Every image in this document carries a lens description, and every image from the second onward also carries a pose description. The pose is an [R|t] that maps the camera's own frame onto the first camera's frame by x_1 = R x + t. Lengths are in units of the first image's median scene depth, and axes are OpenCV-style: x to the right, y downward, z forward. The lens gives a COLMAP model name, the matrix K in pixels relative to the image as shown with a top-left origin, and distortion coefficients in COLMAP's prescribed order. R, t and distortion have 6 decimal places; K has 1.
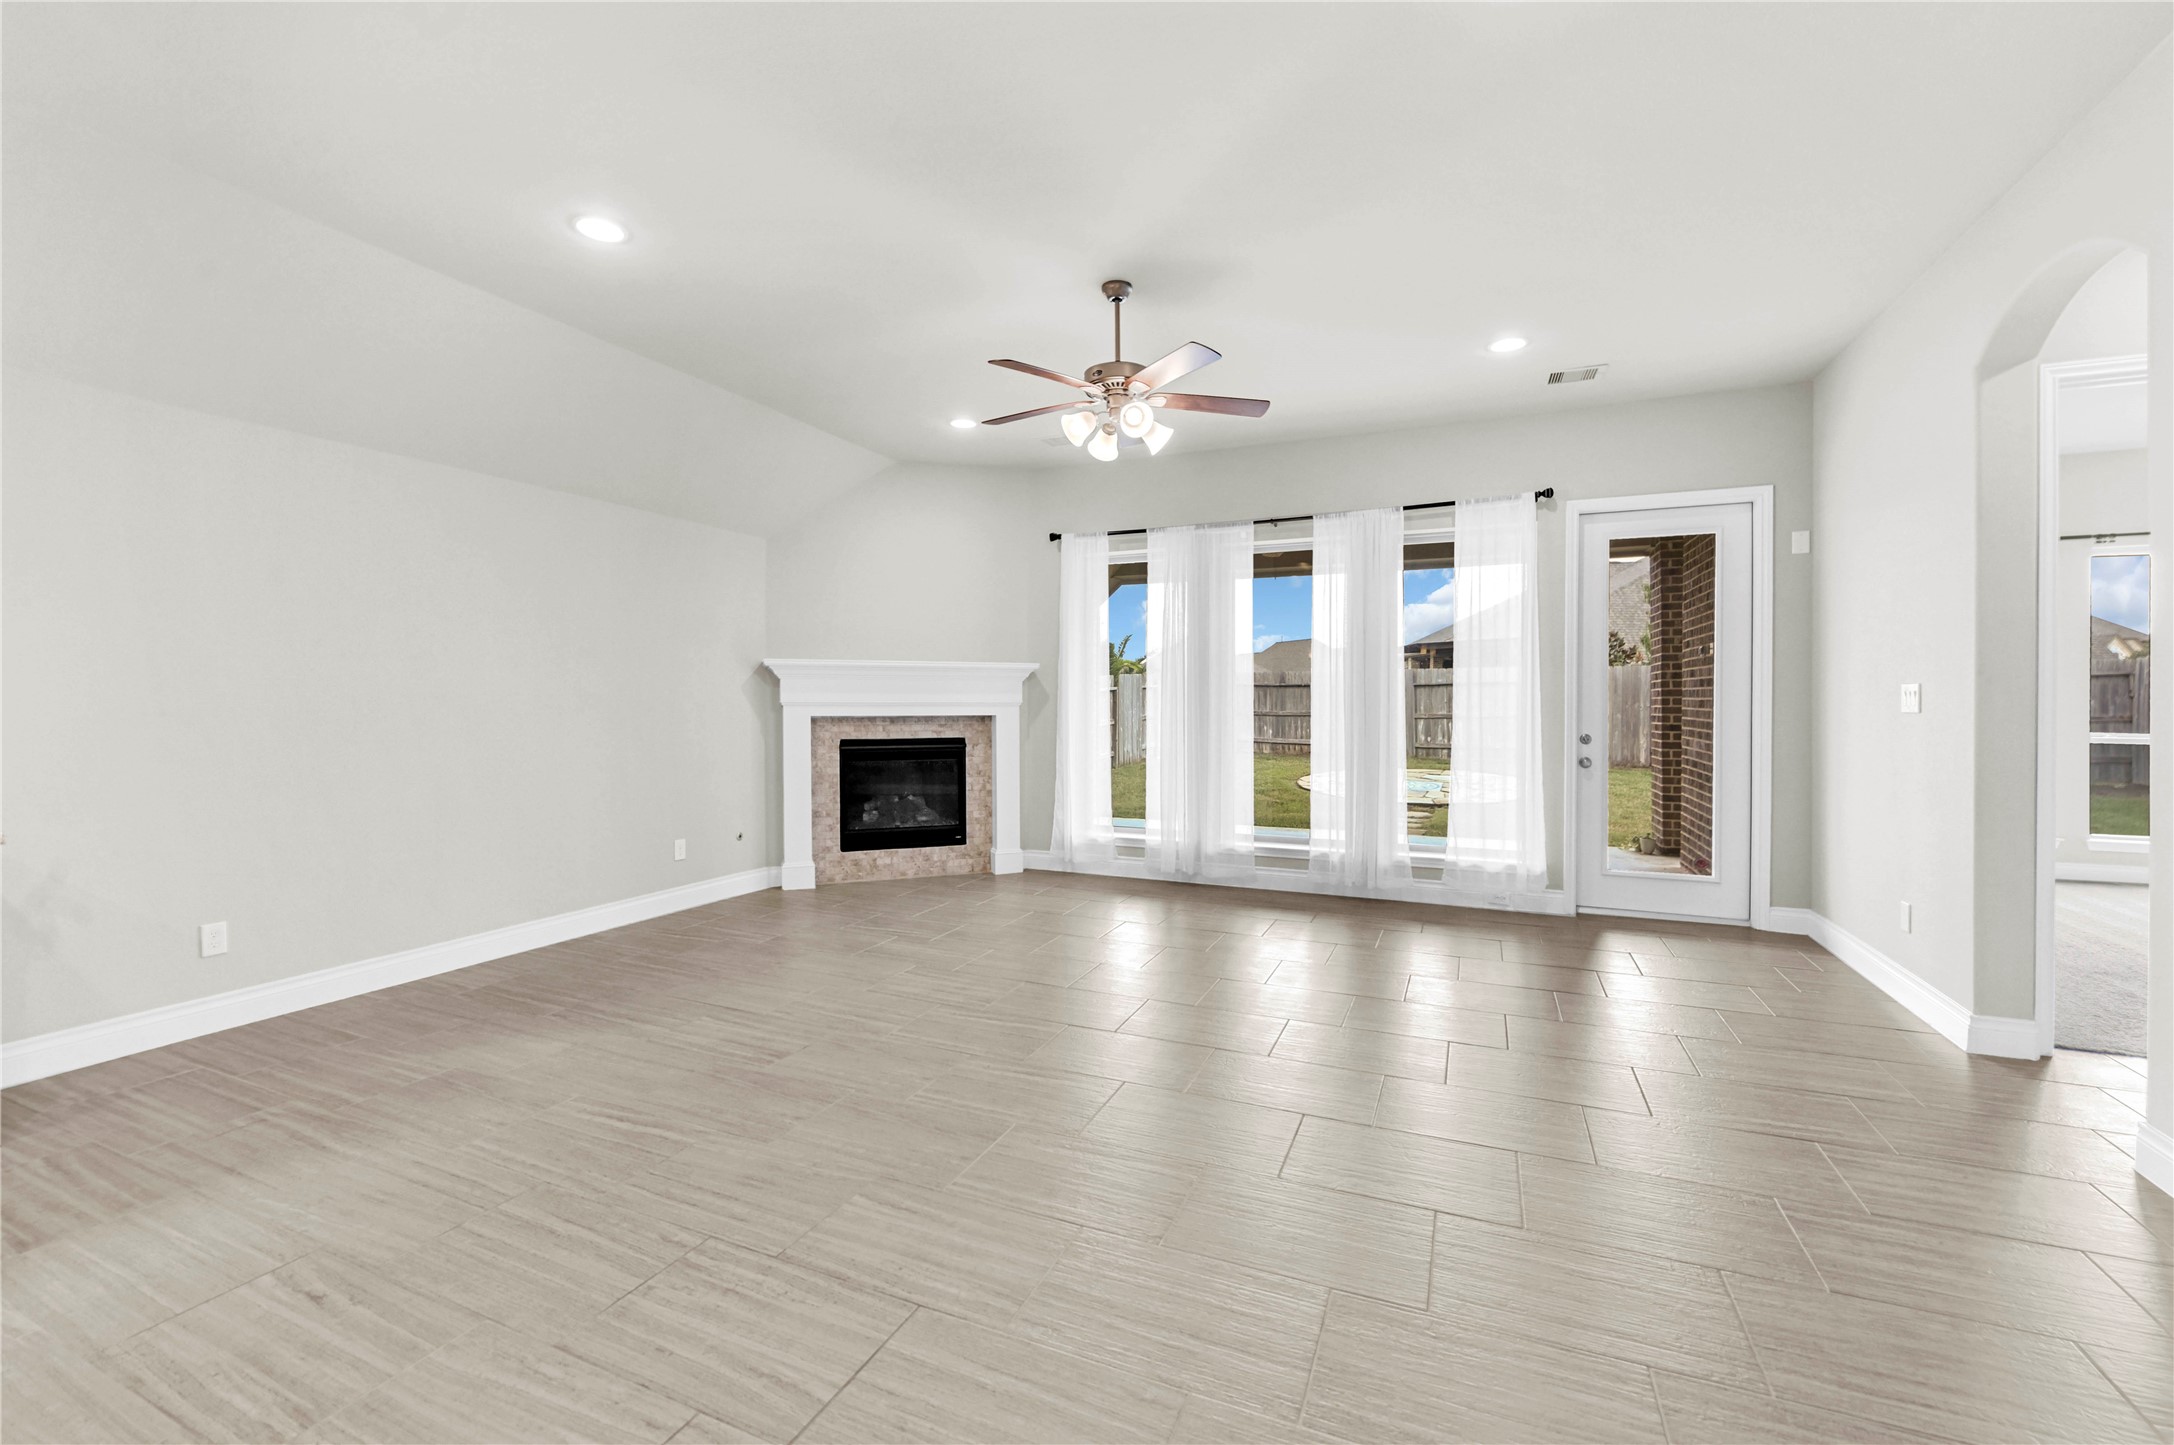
lens RADIAL K [[884.9, 0, 1088.9], [0, 884.9, 708.4], [0, 0, 1]] dist [-0.000259, -0.000520]
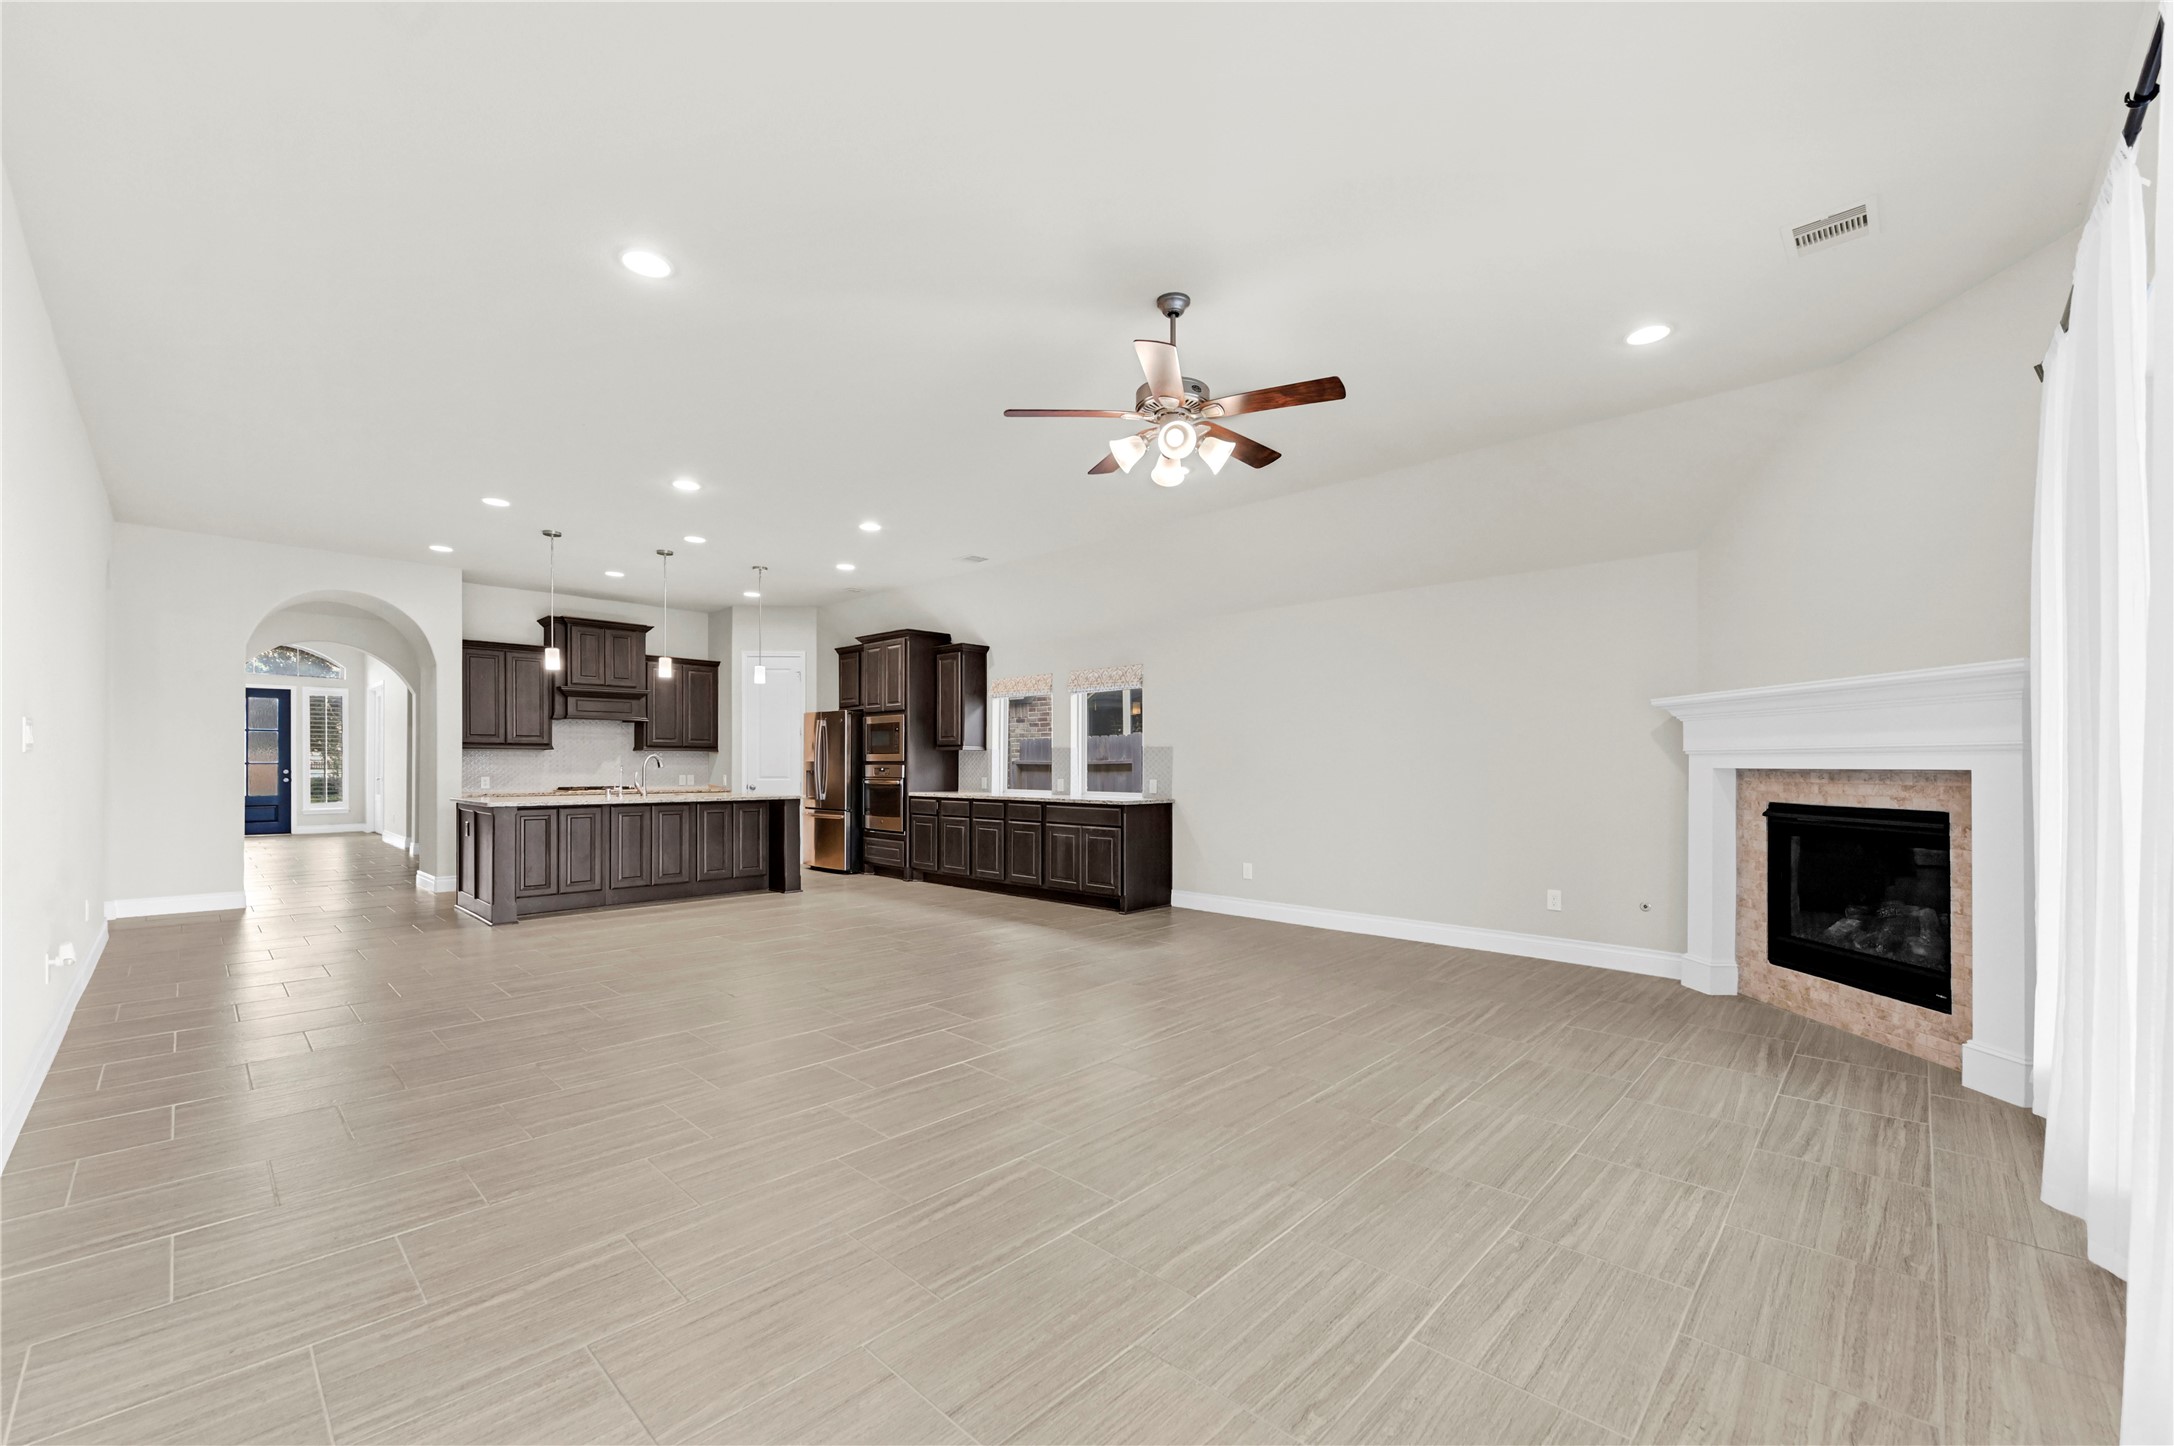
lens RADIAL K [[884.9, 0, 1116.4], [0, 884.9, 768.5], [0, 0, 1]] dist [-0.000259, -0.000520]
pose [[-0.330488, 0.002156, -0.943808, 0.556999], [-0.007281, 0.999962, 0.004834, 0.008911], [0.943782, 0.008470, -0.330460, 0.750848]]
